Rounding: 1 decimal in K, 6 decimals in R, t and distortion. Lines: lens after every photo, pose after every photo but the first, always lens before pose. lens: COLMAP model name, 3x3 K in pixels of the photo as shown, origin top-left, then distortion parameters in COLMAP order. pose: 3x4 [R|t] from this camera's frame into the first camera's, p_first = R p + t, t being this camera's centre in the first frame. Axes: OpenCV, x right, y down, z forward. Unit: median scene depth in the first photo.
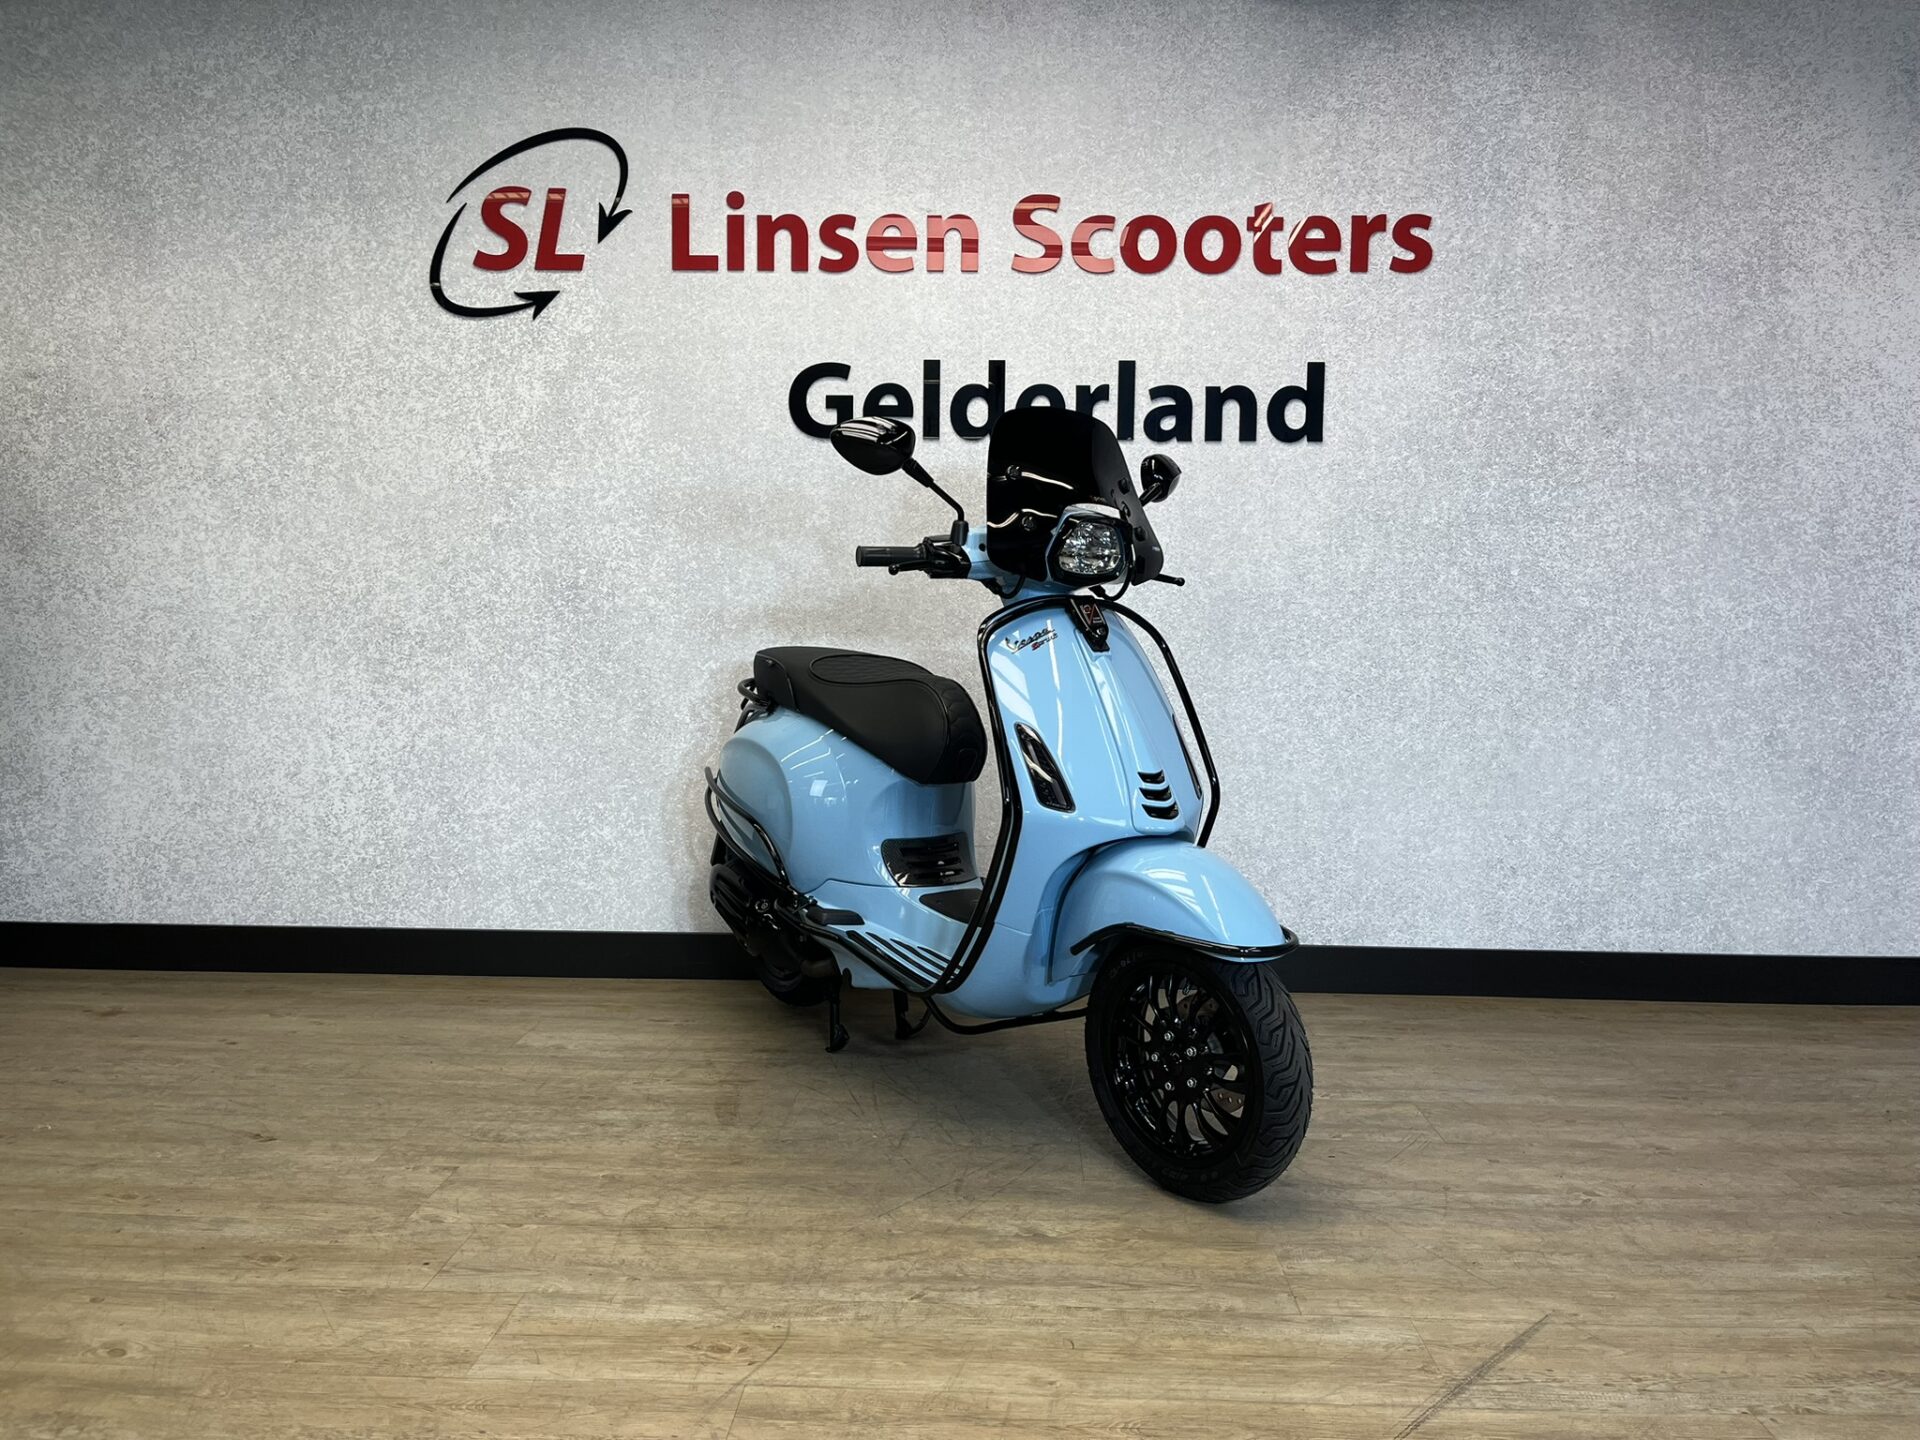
lens RADIAL K [[1453.6, 0, 970.0], [0, 1453.6, 729.0], [0, 0, 1]] dist [0.077337, -0.121444]
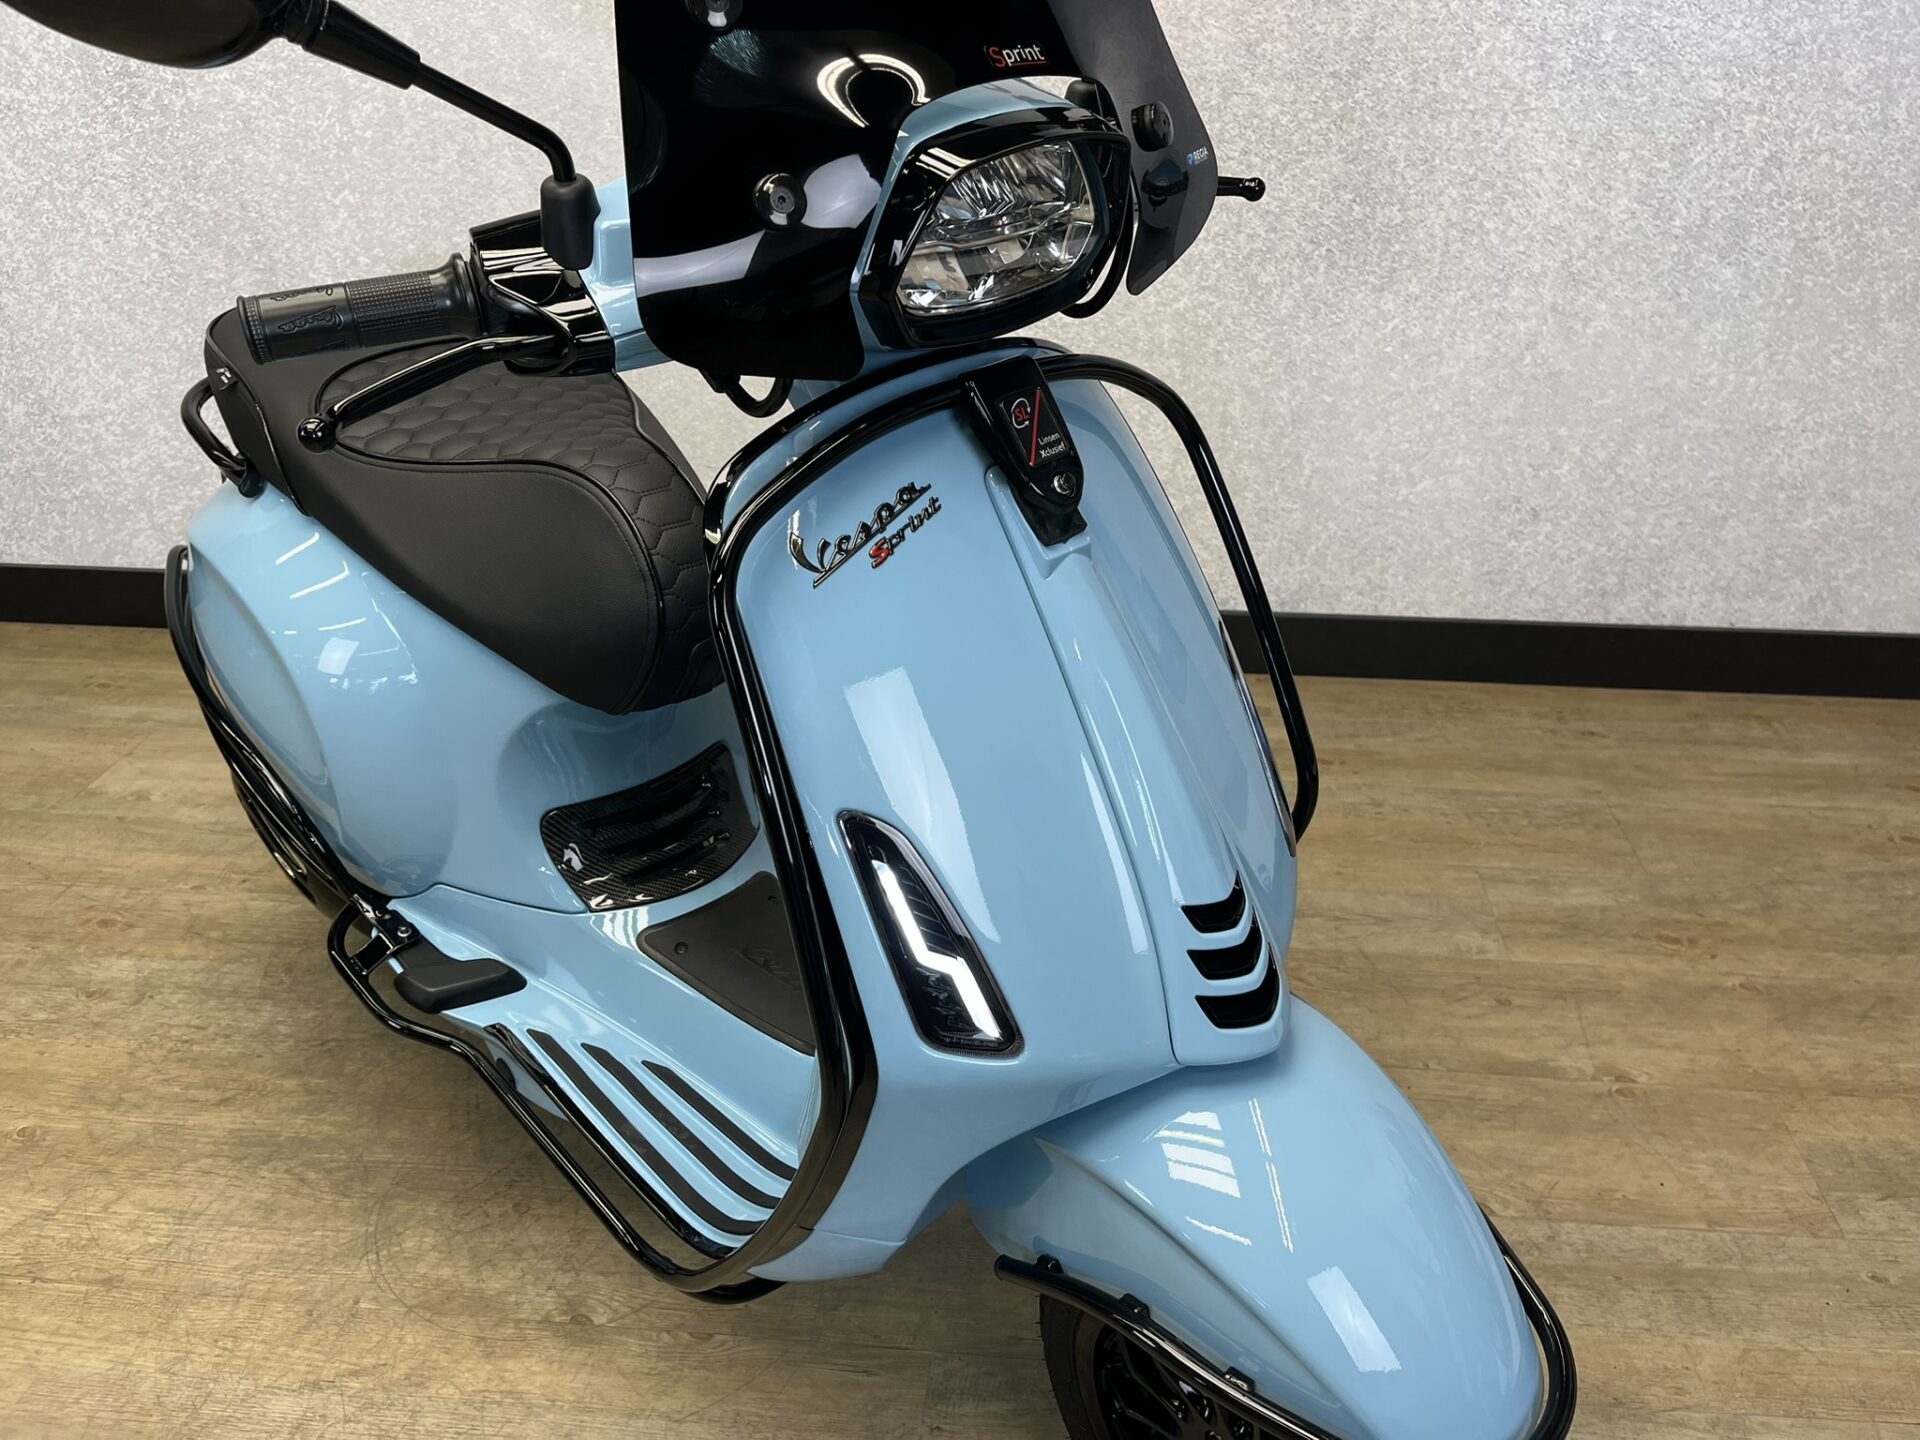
lens RADIAL K [[1453.6, 0, 986.2], [0, 1453.6, 716.2], [0, 0, 1]] dist [0.077337, -0.121444]
pose [[0.997914, 0.019462, -0.061557, 0.159543], [0.007146, 0.914323, 0.404923, -0.098028], [0.064163, -0.404518, 0.912277, 0.320313]]
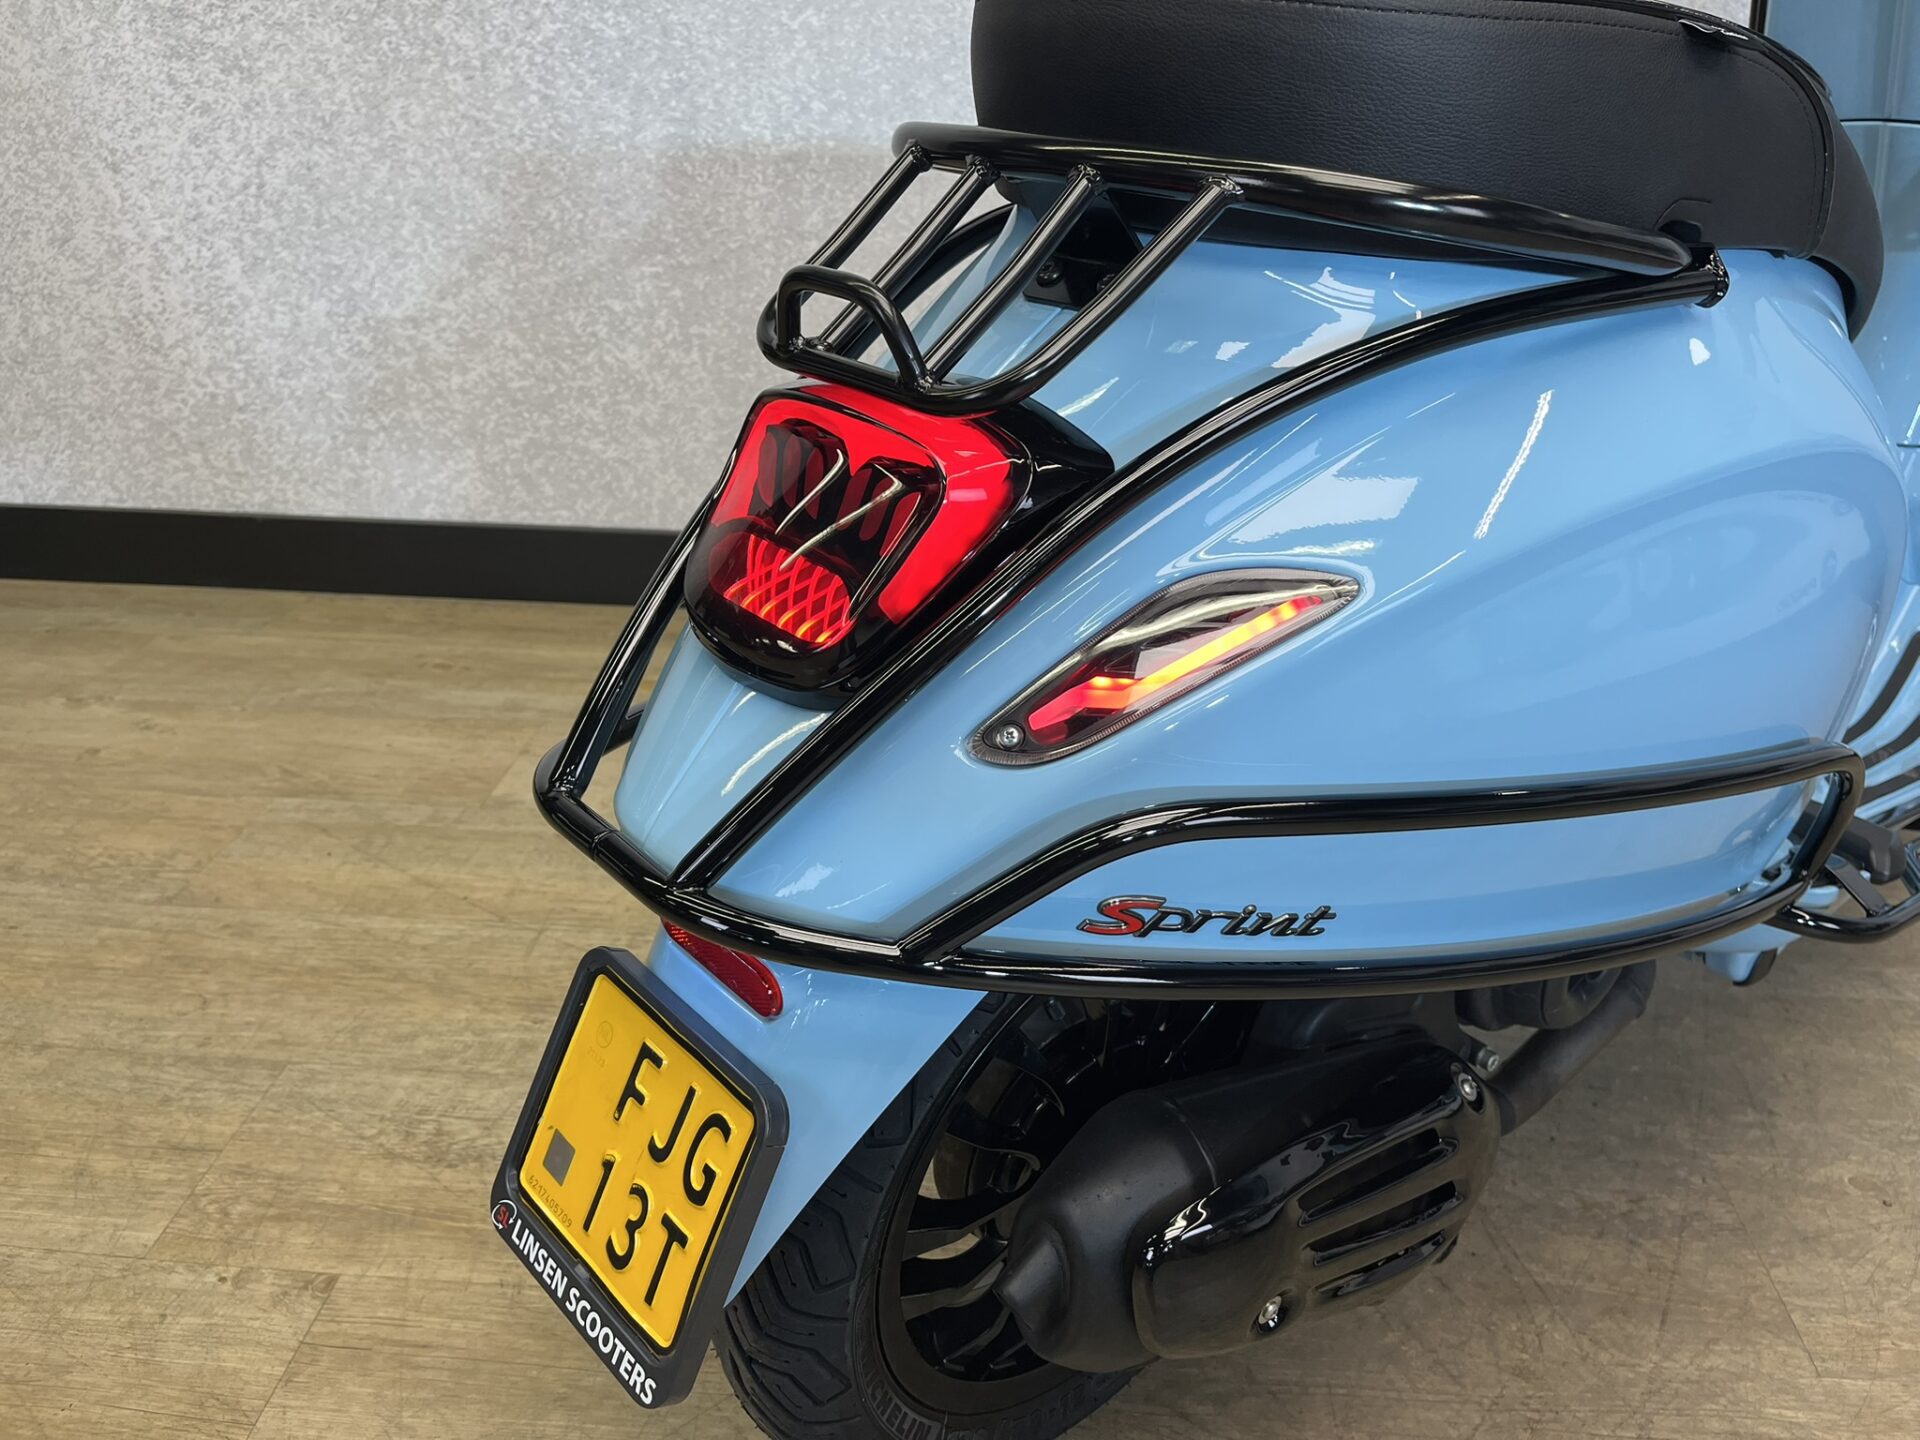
lens RADIAL K [[1453.6, 0, 957.6], [0, 1453.6, 722.3], [0, 0, 1]] dist [0.077337, -0.121444]
pose [[0.998914, 0.022348, -0.040885, -0.102331], [-0.005113, 0.924745, 0.380553, -0.012871], [0.046313, -0.379930, 0.923855, 0.451661]]
